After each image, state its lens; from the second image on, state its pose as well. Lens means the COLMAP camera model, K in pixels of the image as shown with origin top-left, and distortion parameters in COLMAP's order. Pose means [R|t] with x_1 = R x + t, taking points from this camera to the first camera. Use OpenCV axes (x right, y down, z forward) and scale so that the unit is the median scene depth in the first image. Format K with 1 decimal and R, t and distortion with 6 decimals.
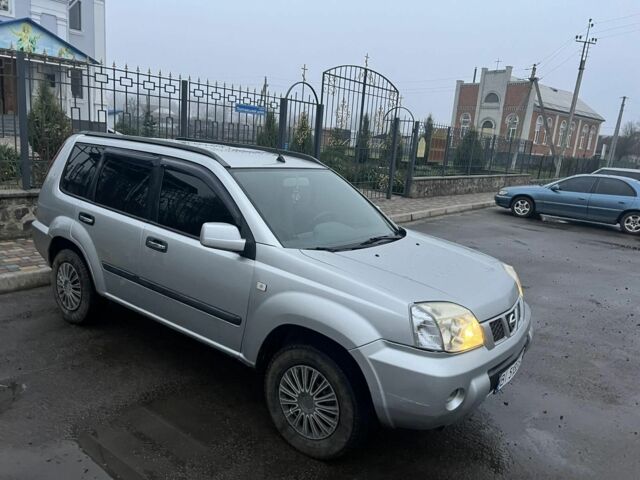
lens RADIAL K [[485.4, 0, 320.0], [0, 485.4, 240.0], [0, 0, 1]] dist [0.024242, -0.004718]
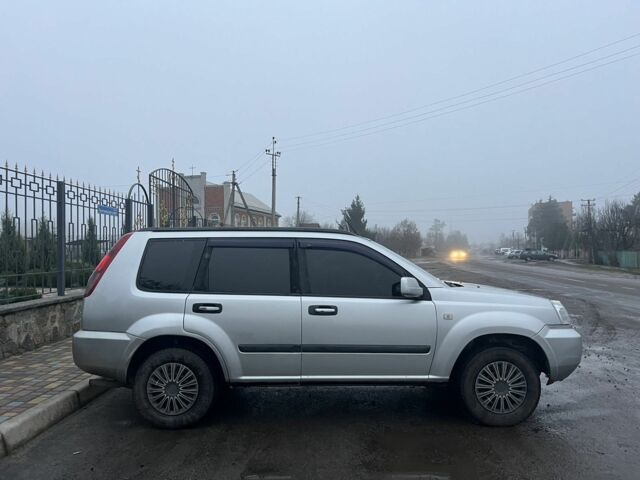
lens RADIAL K [[485.4, 0, 320.0], [0, 485.4, 240.0], [0, 0, 1]] dist [0.024242, -0.004718]
pose [[0.799970, -0.075550, 0.595265, -0.715506], [0.194776, 0.971017, -0.138518, 0.002826], [-0.567547, 0.226754, 0.791500, 0.034153]]
